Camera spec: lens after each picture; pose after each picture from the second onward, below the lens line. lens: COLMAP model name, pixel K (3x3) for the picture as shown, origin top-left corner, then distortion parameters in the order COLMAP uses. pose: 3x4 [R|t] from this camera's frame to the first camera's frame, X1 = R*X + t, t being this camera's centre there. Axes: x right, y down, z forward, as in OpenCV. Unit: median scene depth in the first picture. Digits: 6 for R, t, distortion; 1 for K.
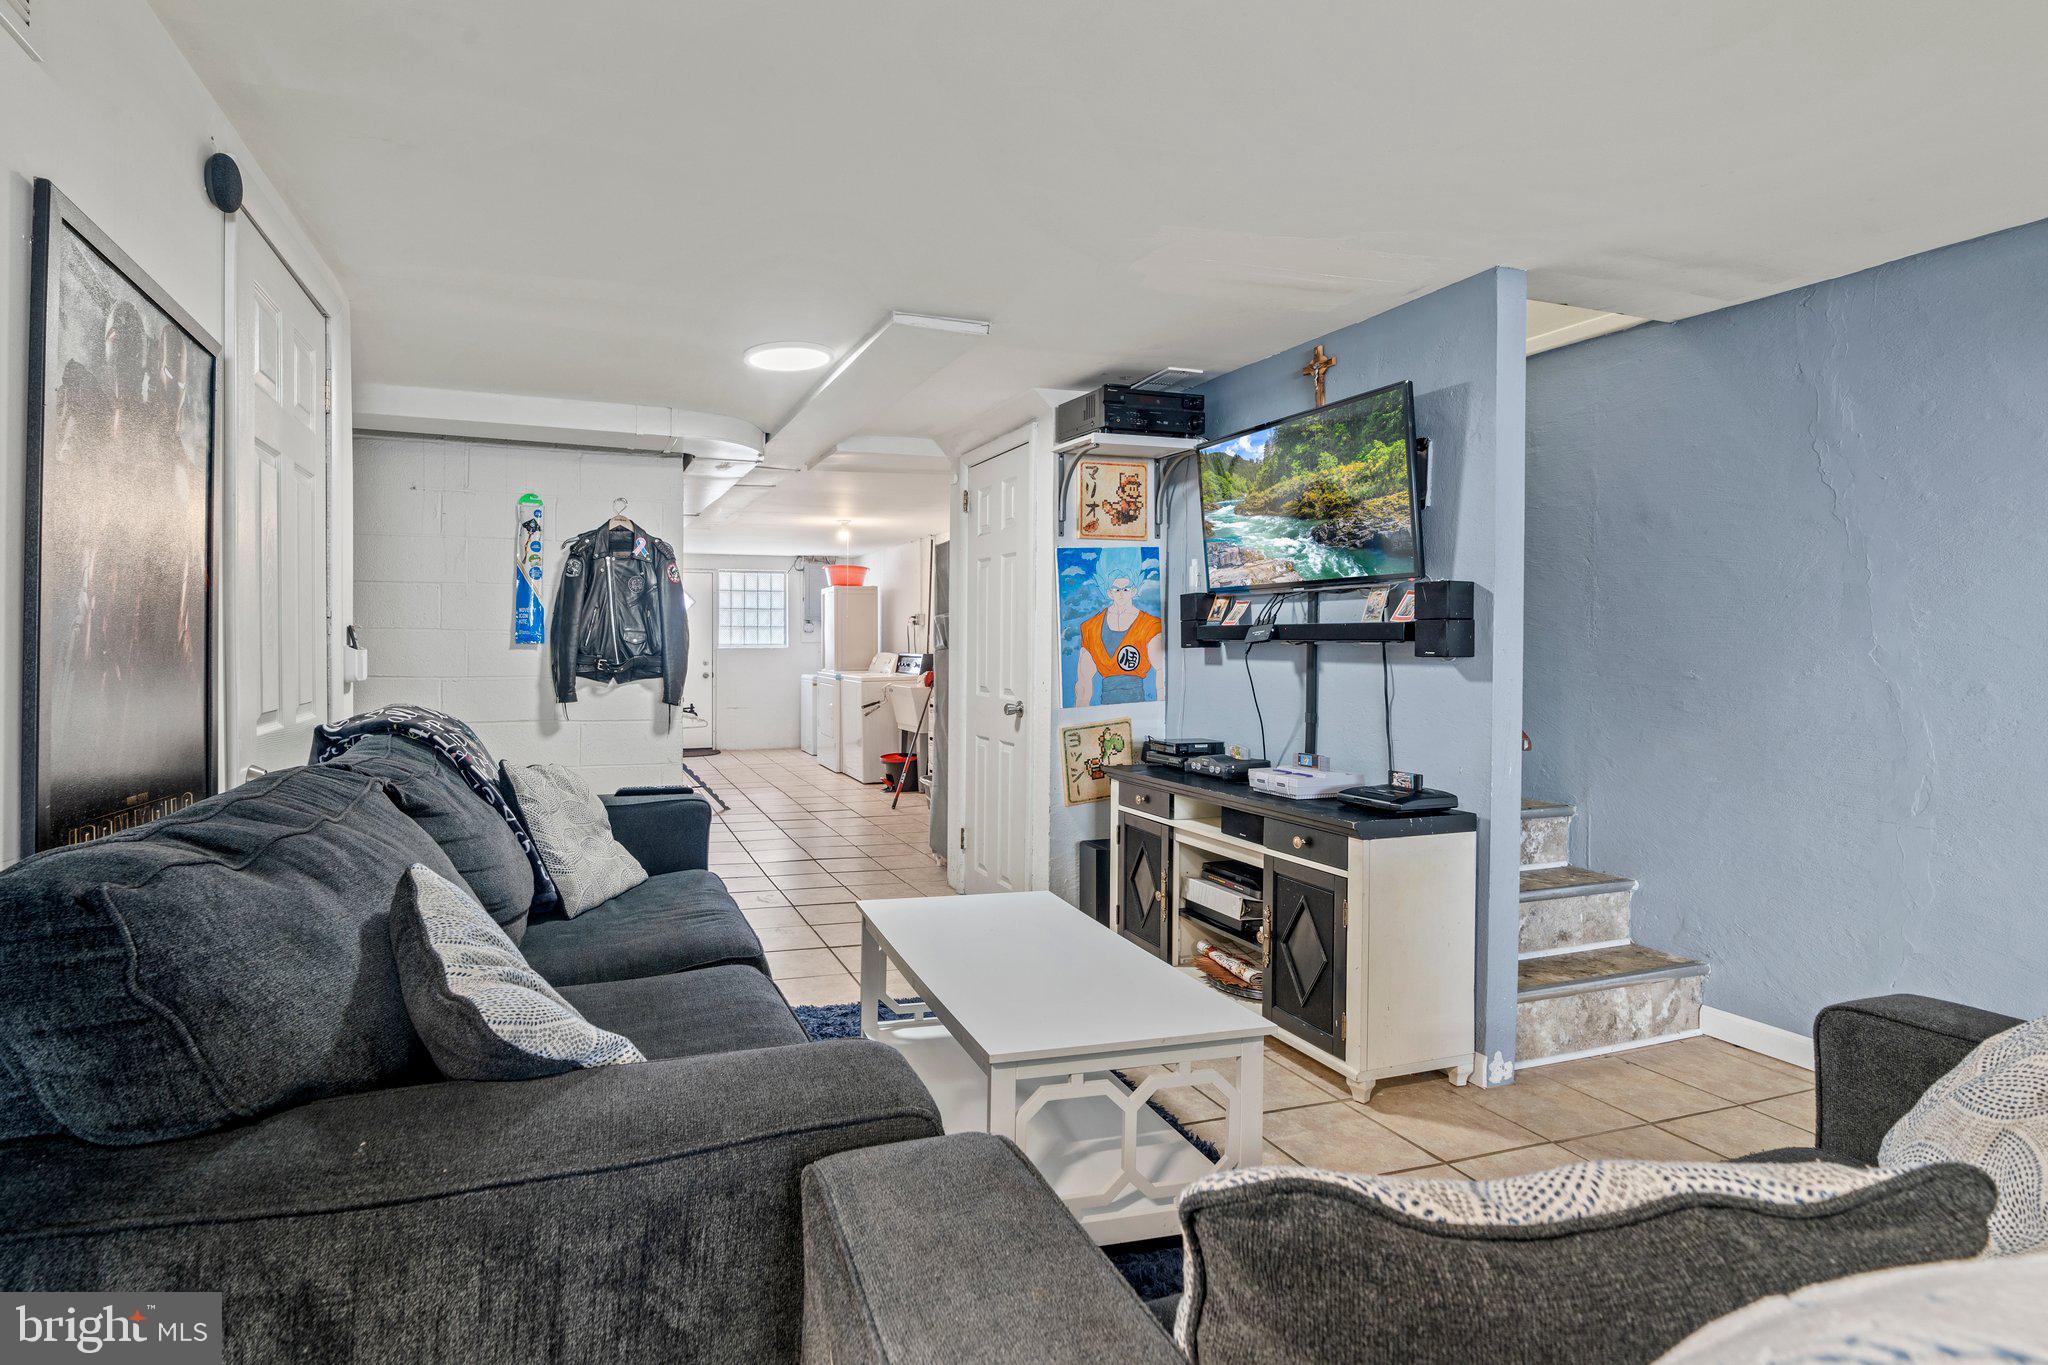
lens RADIAL K [[949.1, 0, 878.5], [0, 949.1, 648.1], [0, 0, 1]] dist [0.002723, 0.000200]
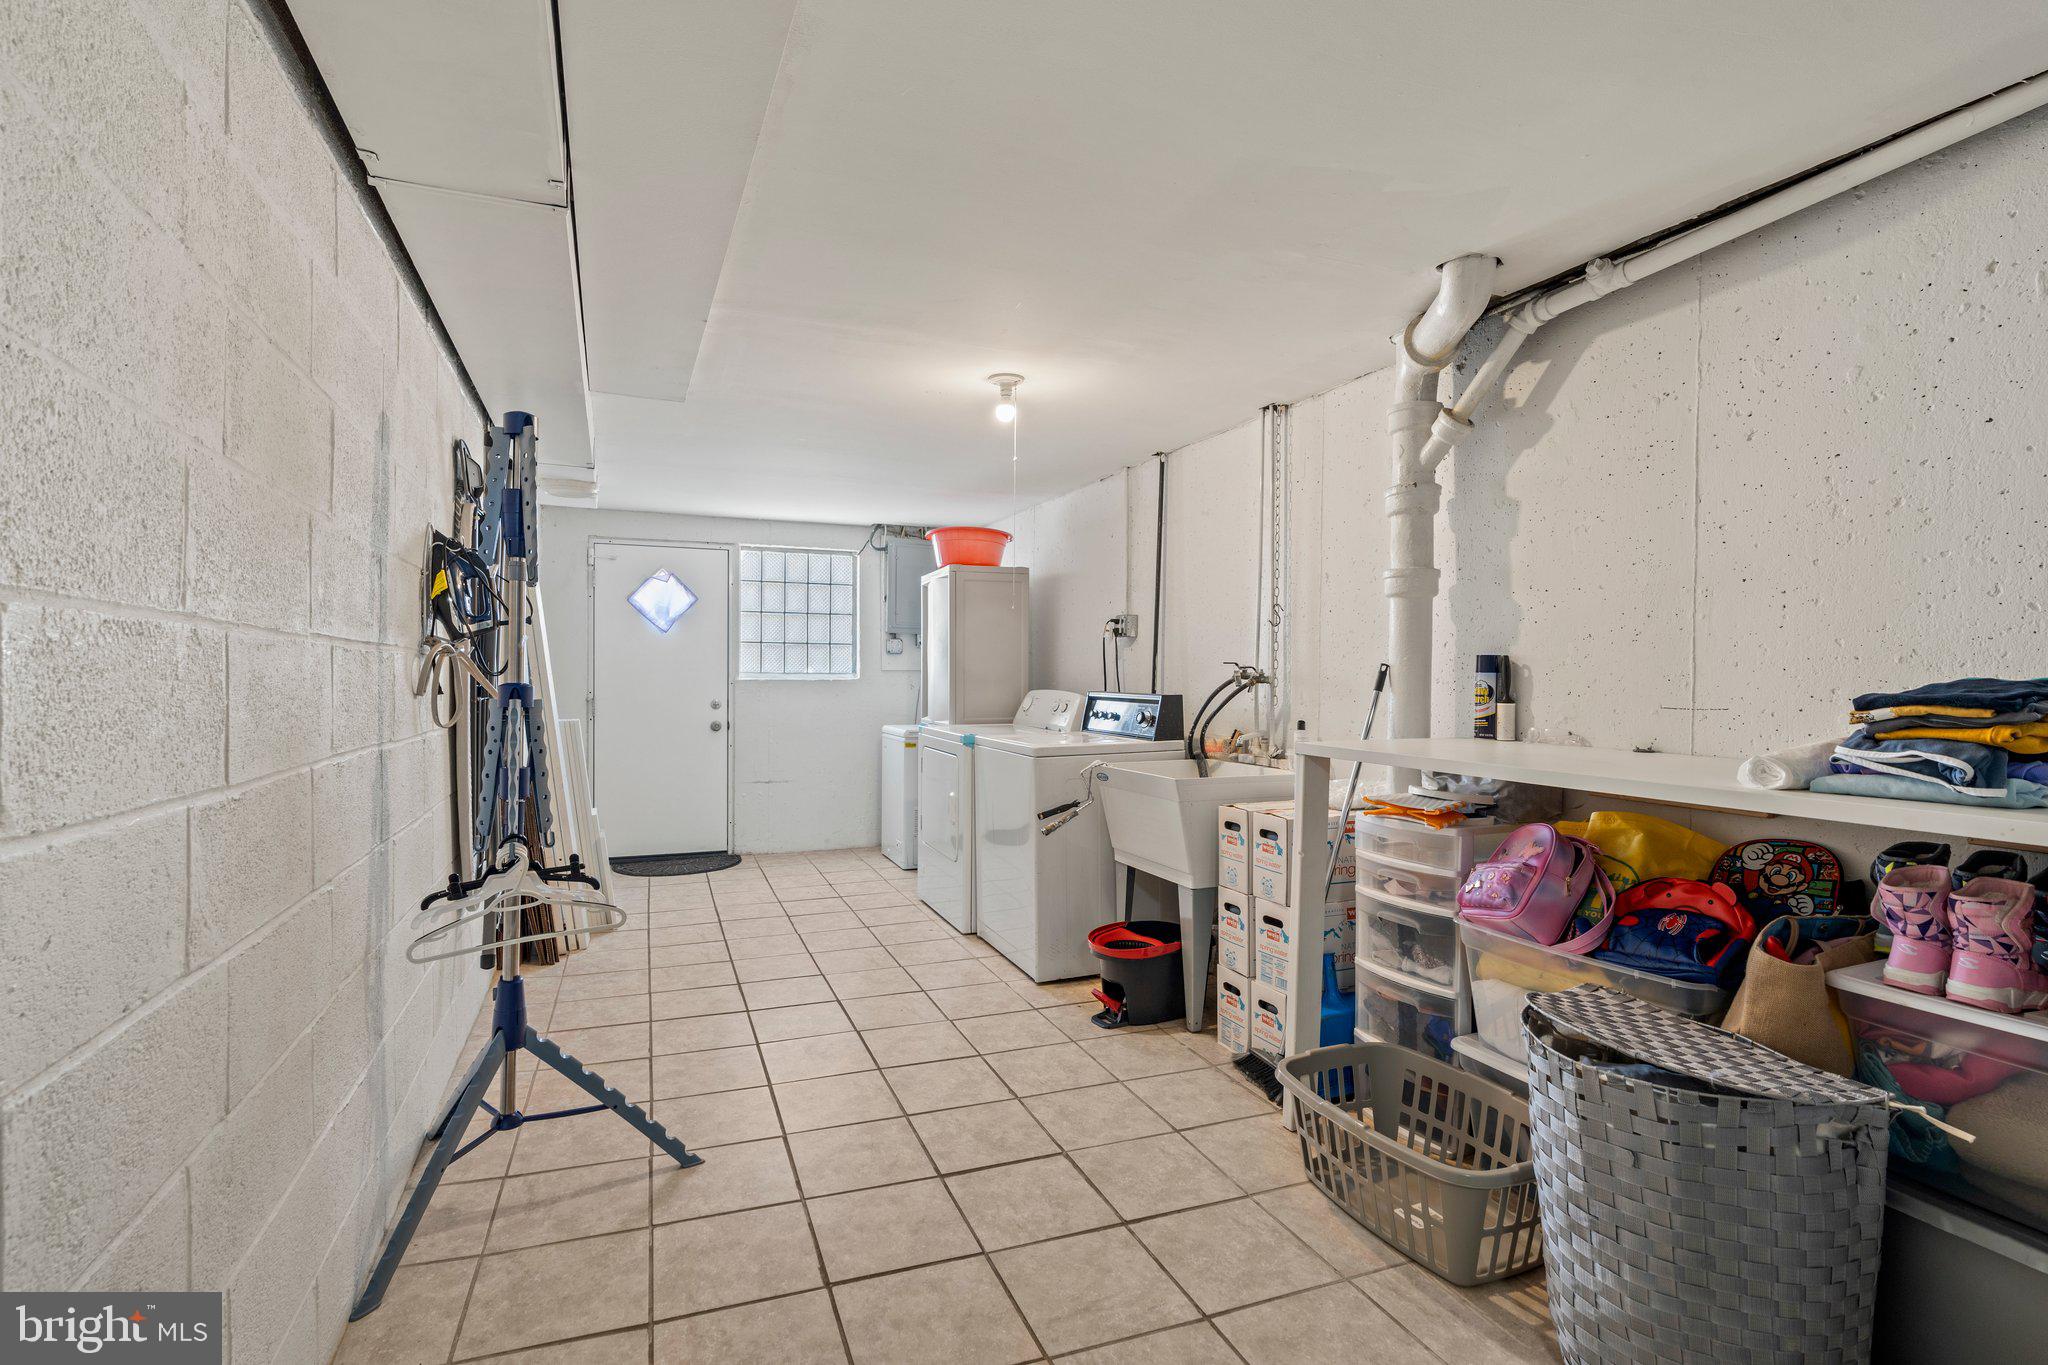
lens RADIAL K [[949.1, 0, 1021.3], [0, 949.1, 687.8], [0, 0, 1]] dist [0.002723, 0.000200]
pose [[0.996481, 0.004259, 0.083709, -0.106112], [-0.004875, 0.999962, 0.007160, -0.000681], [-0.083676, -0.007543, 0.996465, 0.960249]]
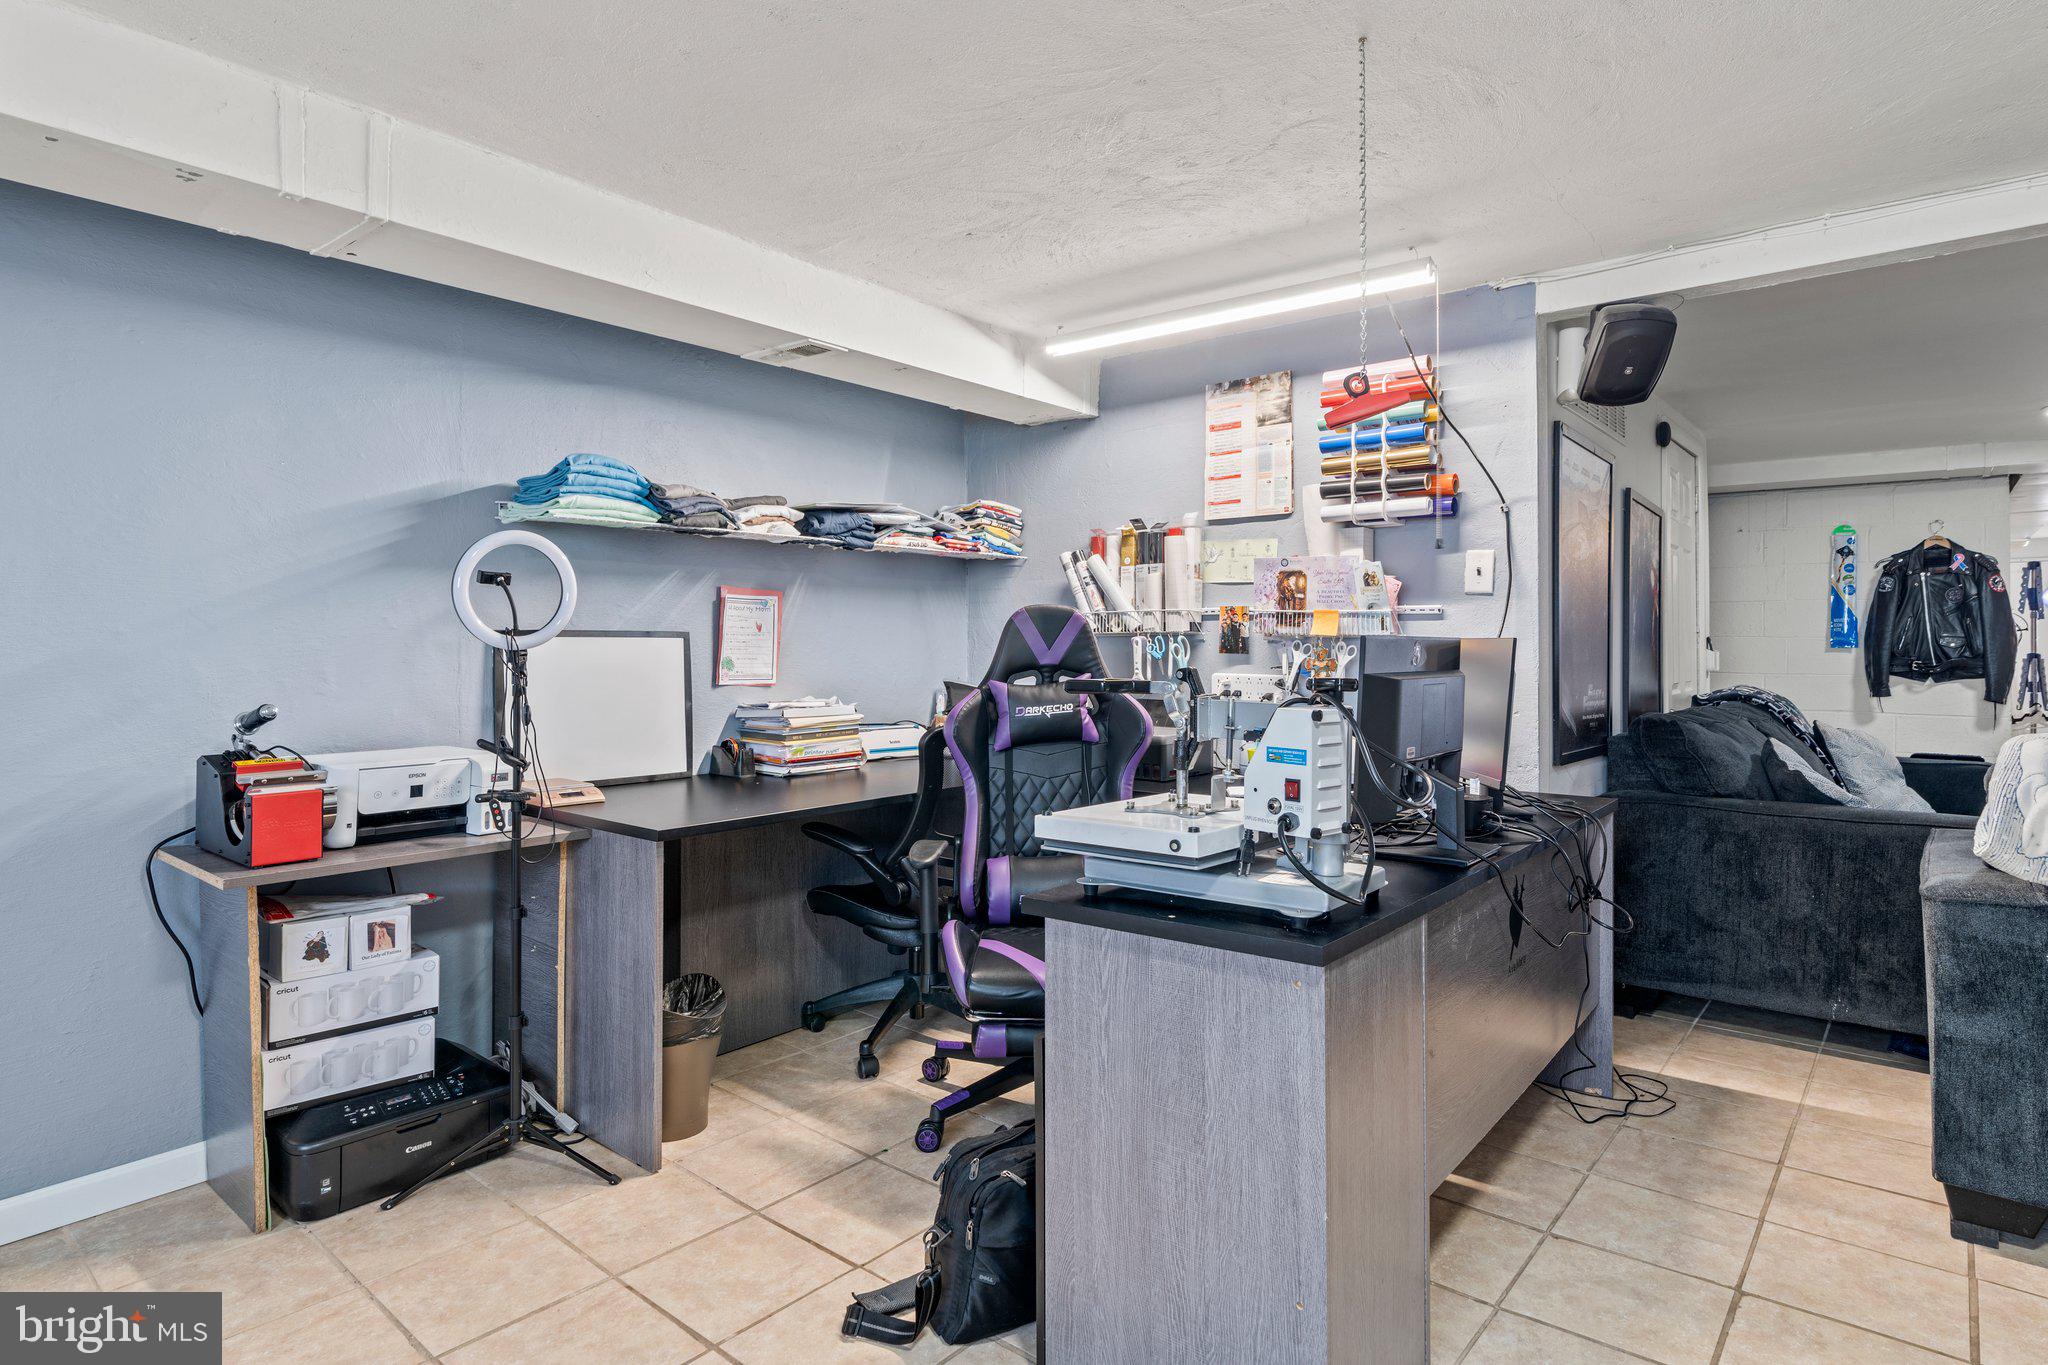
lens RADIAL K [[1144.4, 0, 985.9], [0, 1144.4, 639.5], [0, 0, 1]] dist [-0.000544, 0.001252]
pose [[0.530188, -0.007262, -0.847849, 0.289891], [-0.002996, 0.999941, -0.010438, 0.003487], [0.847875, 0.008075, 0.530135, -0.703007]]
